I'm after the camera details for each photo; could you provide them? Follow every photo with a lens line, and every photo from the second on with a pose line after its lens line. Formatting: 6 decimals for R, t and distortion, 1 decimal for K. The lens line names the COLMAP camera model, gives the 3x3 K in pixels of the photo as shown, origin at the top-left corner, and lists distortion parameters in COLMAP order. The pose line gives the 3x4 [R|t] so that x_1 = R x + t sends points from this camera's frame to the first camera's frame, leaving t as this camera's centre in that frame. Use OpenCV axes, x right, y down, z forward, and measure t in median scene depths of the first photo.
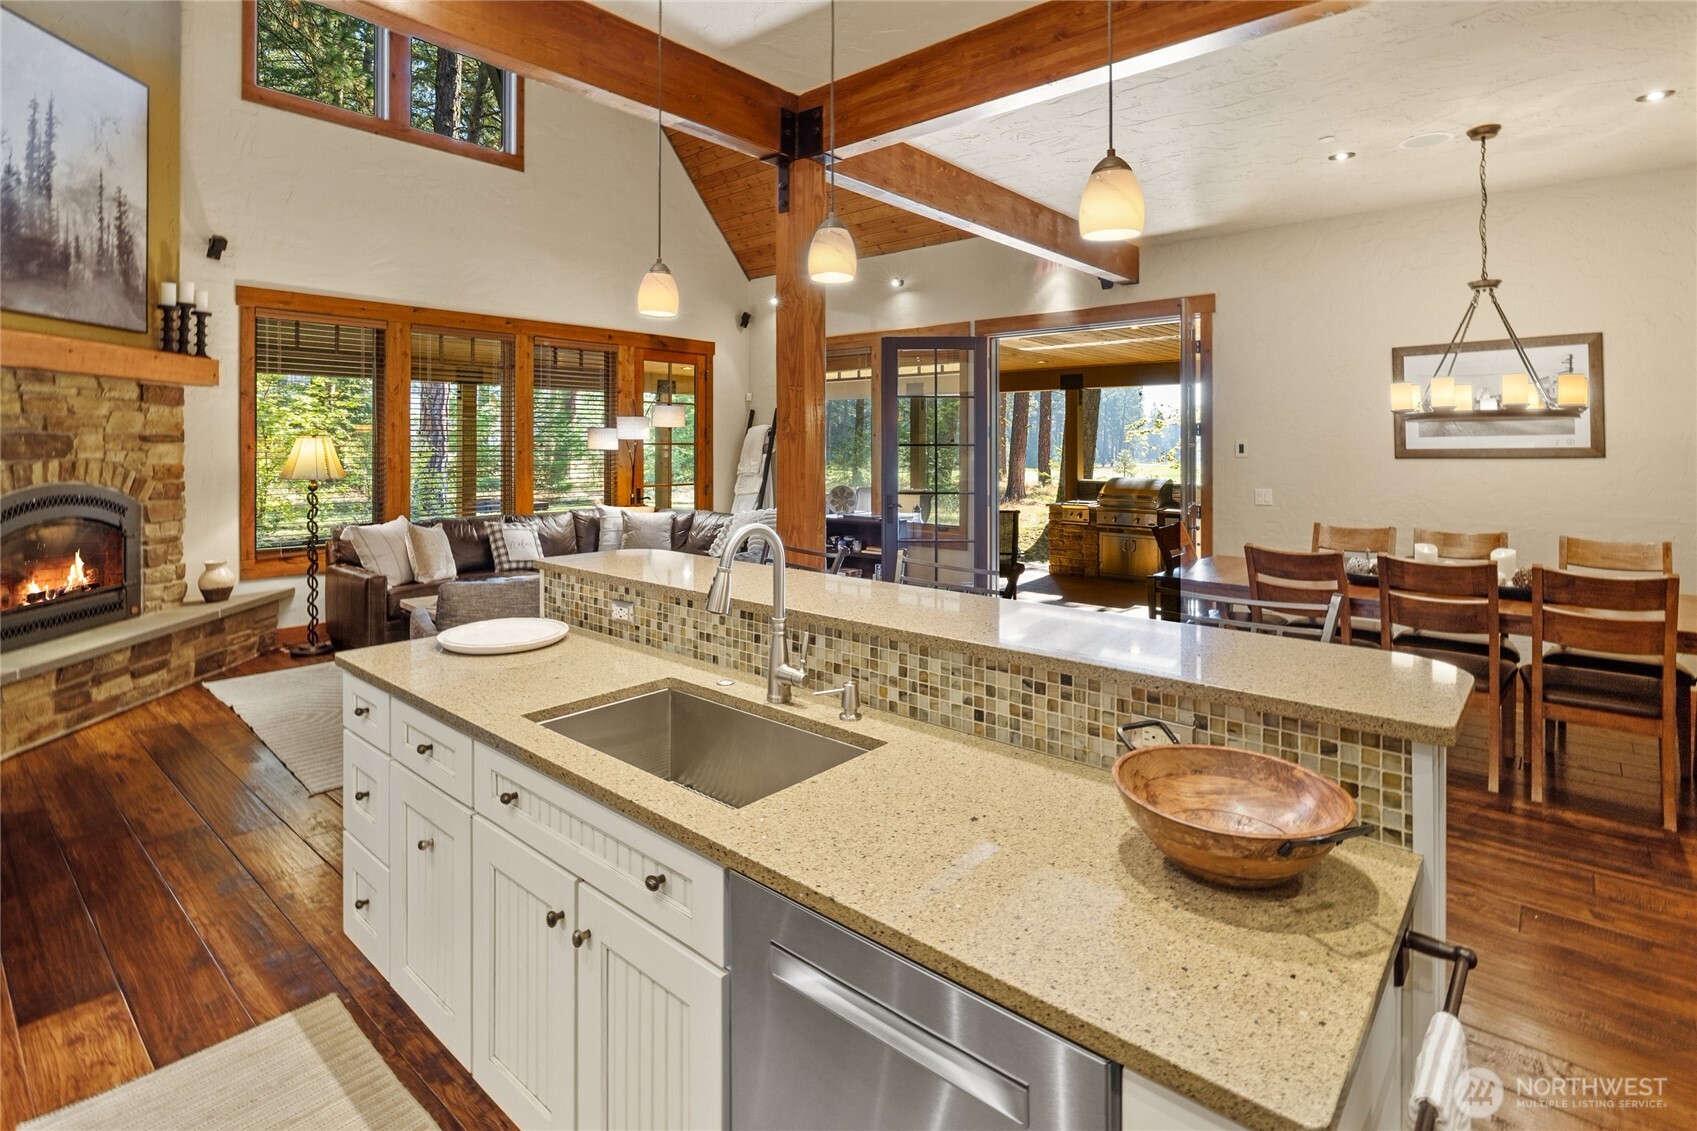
lens RADIAL K [[837.4, 0, 843.0], [0, 837.4, 440.0], [0, 0, 1]] dist [-0.014606, 0.005382]
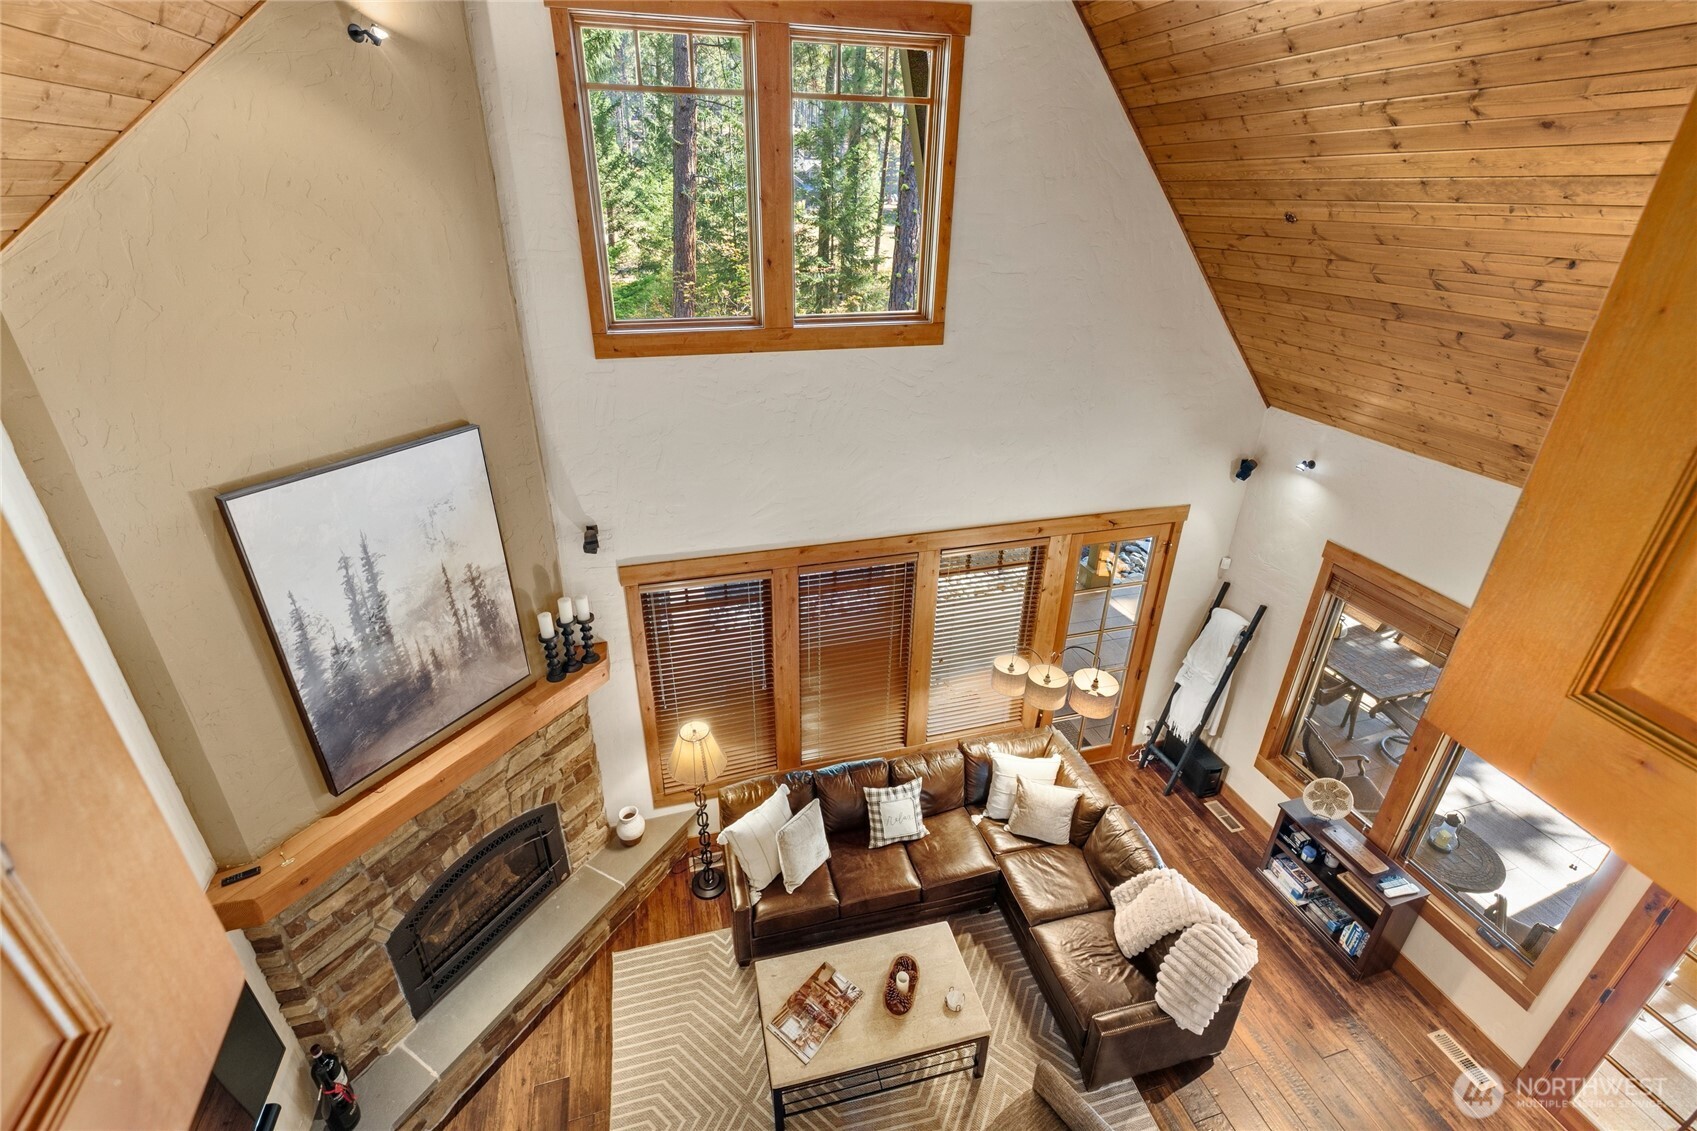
lens RADIAL K [[735.5, 0, 841.1], [0, 735.5, 545.8], [0, 0, 1]] dist [0.003592, 0.000226]
pose [[0.838636, 0.247089, -0.485424, -0.164189], [-0.010868, 0.898603, 0.438627, -0.669972], [0.544583, -0.362573, 0.756287, 0.630929]]
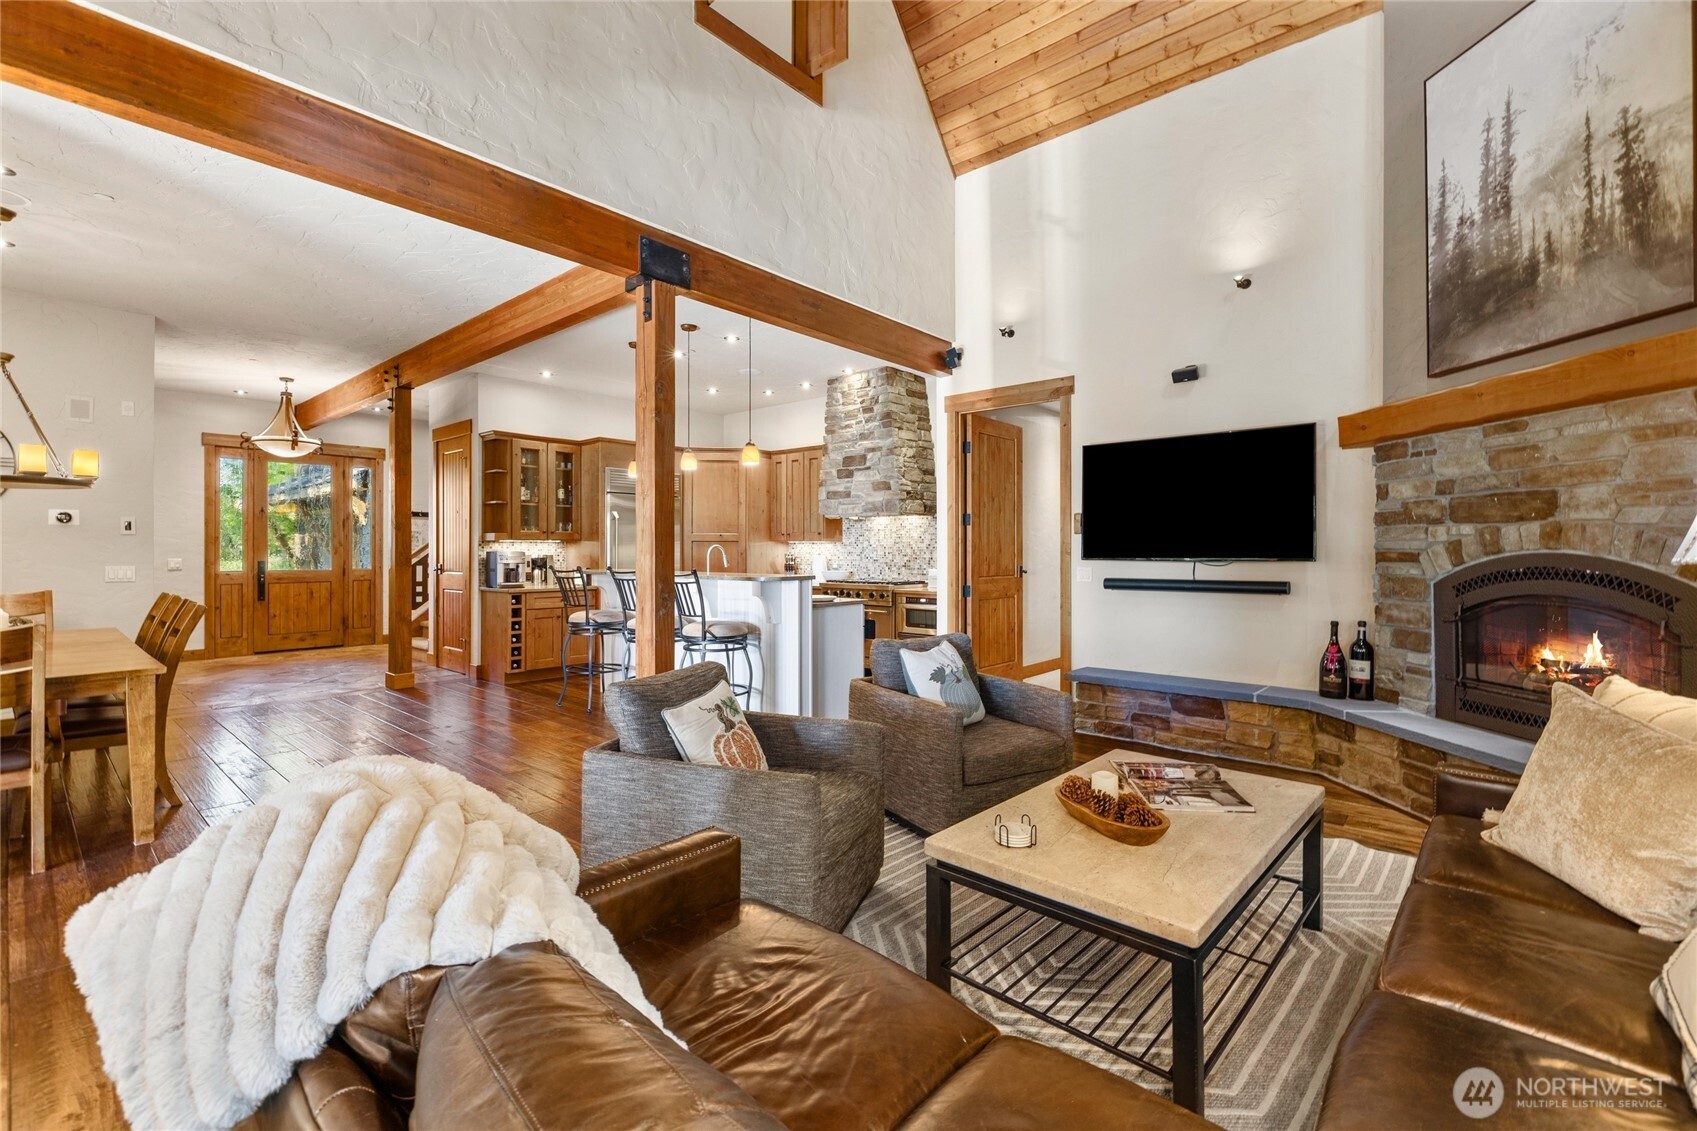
lens RADIAL K [[735.7, 0, 834.1], [0, 735.7, 546.8], [0, 0, 1]] dist [0.000689, -0.000176]
pose [[-0.999961, 0.000699, 0.008798, -0.247296], [0.000628, 0.999967, -0.008095, 0.049229], [-0.008803, -0.008089, -0.999929, 1.588718]]
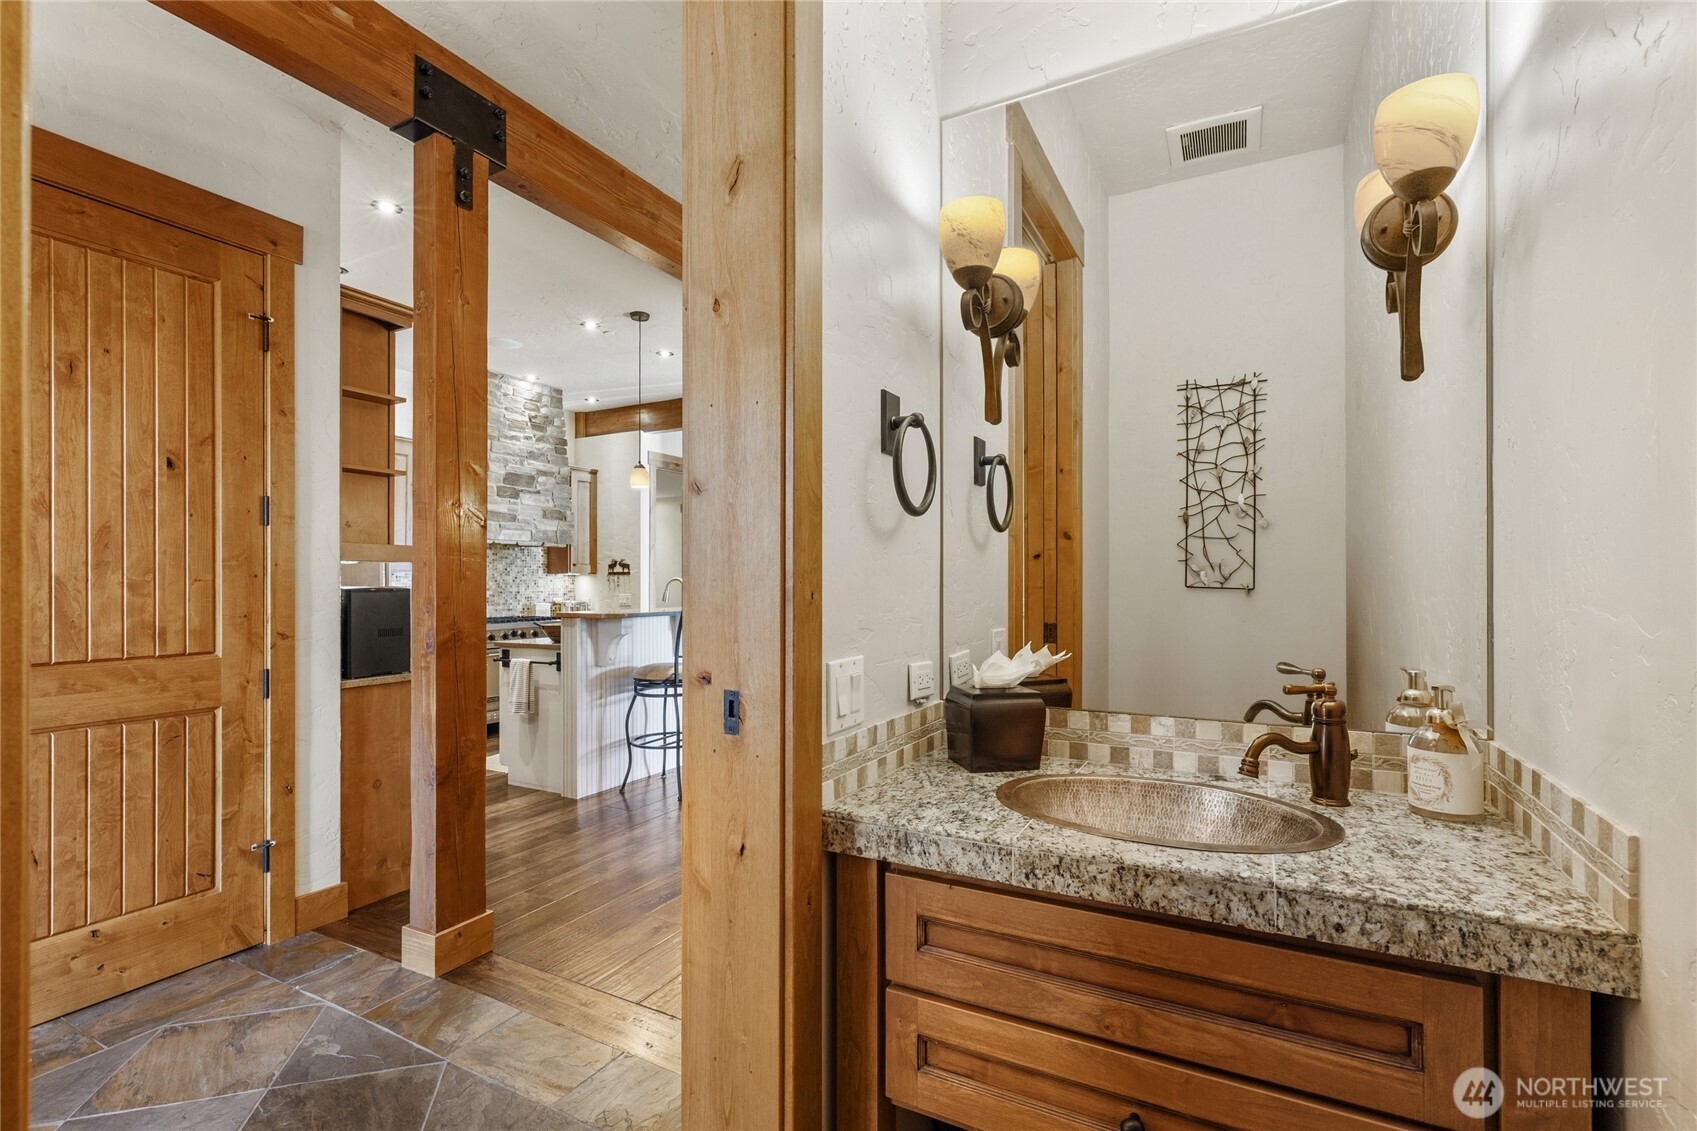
lens RADIAL K [[763.3, 0, 847.1], [0, 763.3, 577.7], [0, 0, 1]] dist [0.002307, 0.000329]
pose [[0.222980, -0.006229, -0.974803, 1.142090], [0.005809, 0.999970, -0.005061, 0.044042], [0.974806, -0.004534, 0.223009, 0.369357]]
